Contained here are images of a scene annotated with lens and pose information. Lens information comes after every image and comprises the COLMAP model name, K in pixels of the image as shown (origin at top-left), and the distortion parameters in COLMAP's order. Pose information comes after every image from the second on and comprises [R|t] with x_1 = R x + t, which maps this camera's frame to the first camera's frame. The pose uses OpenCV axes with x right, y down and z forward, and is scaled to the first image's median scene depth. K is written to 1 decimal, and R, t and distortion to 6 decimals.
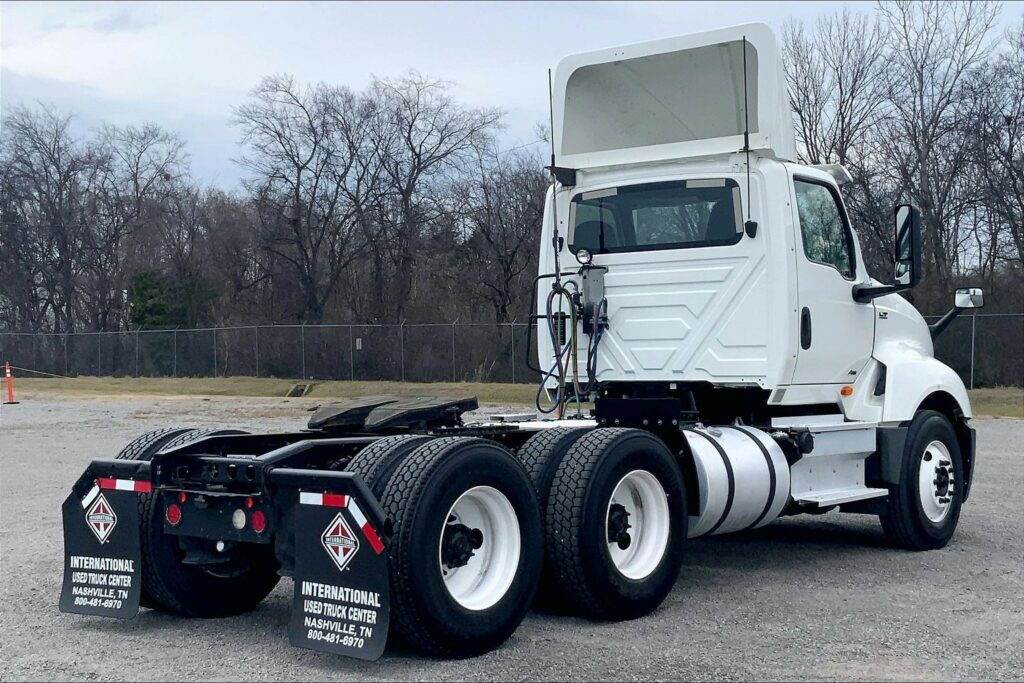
lens RADIAL K [[1511.6, 0, 487.2], [0, 1511.6, 342.1], [0, 0, 1]] dist [-0.013256, 1.141363]
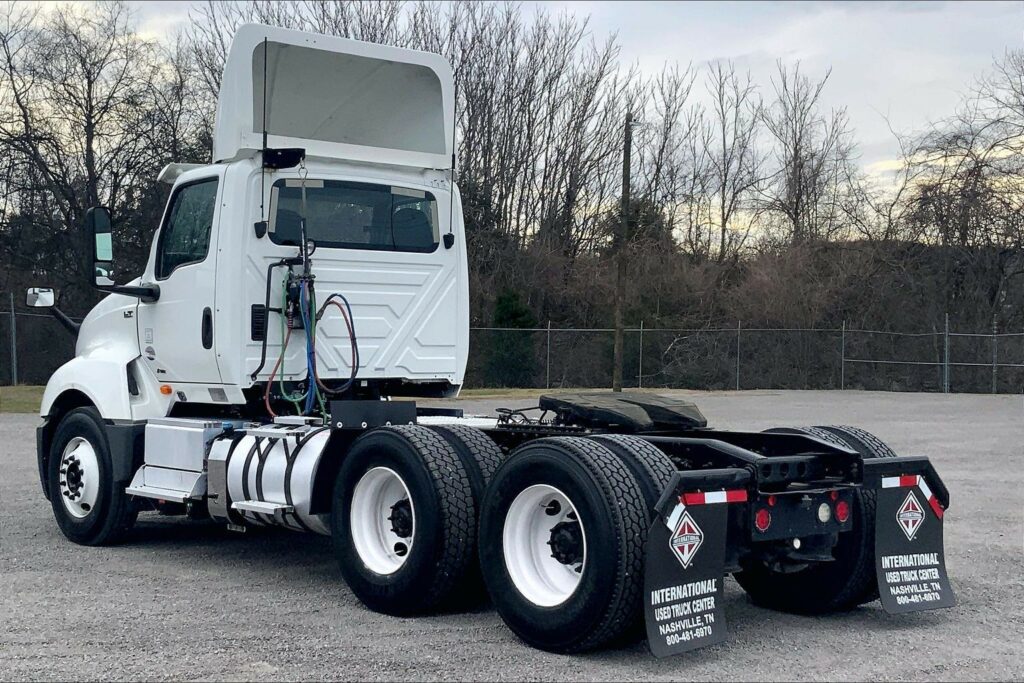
lens RADIAL K [[1511.6, 0, 487.2], [0, 1511.6, 342.1], [0, 0, 1]] dist [-0.013256, 1.141363]
pose [[0.168105, 0.012935, 0.985684, -1.132351], [-0.018353, 0.999782, -0.009990, 0.012899], [-0.985598, -0.016411, 0.168306, 0.966340]]
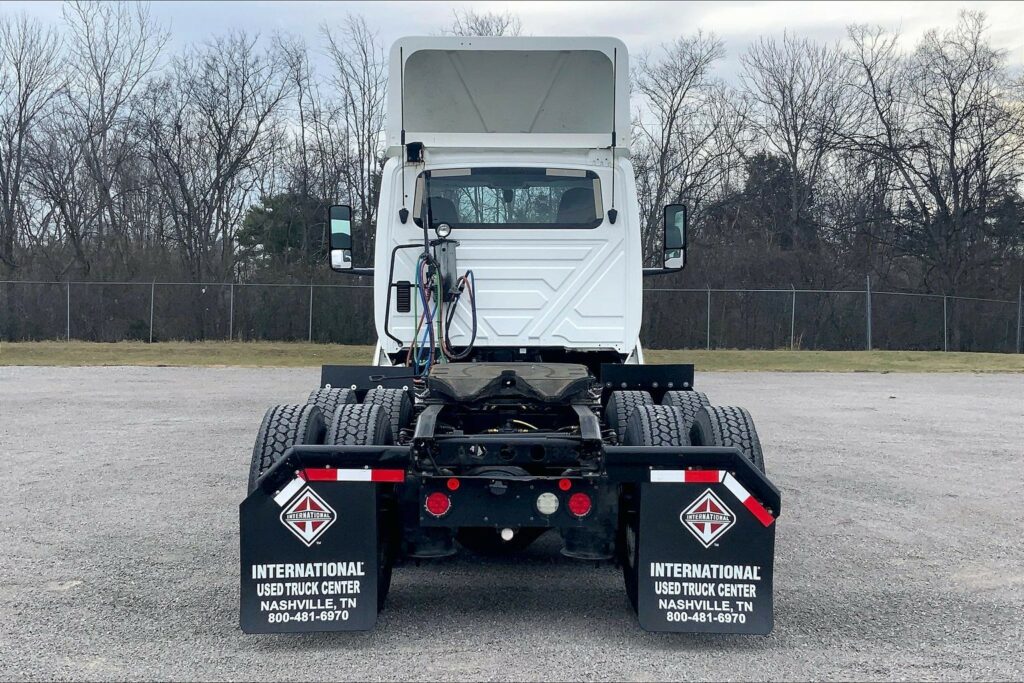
lens RADIAL K [[1196.4, 0, 512.0], [0, 1196.4, 341.5], [0, 0, 1]] dist [0.095997, 0.000681]
pose [[0.761435, -0.002067, 0.648237, -0.597507], [-0.017874, 0.999548, 0.024183, 0.001216], [-0.647994, -0.030000, 0.761054, 0.423820]]
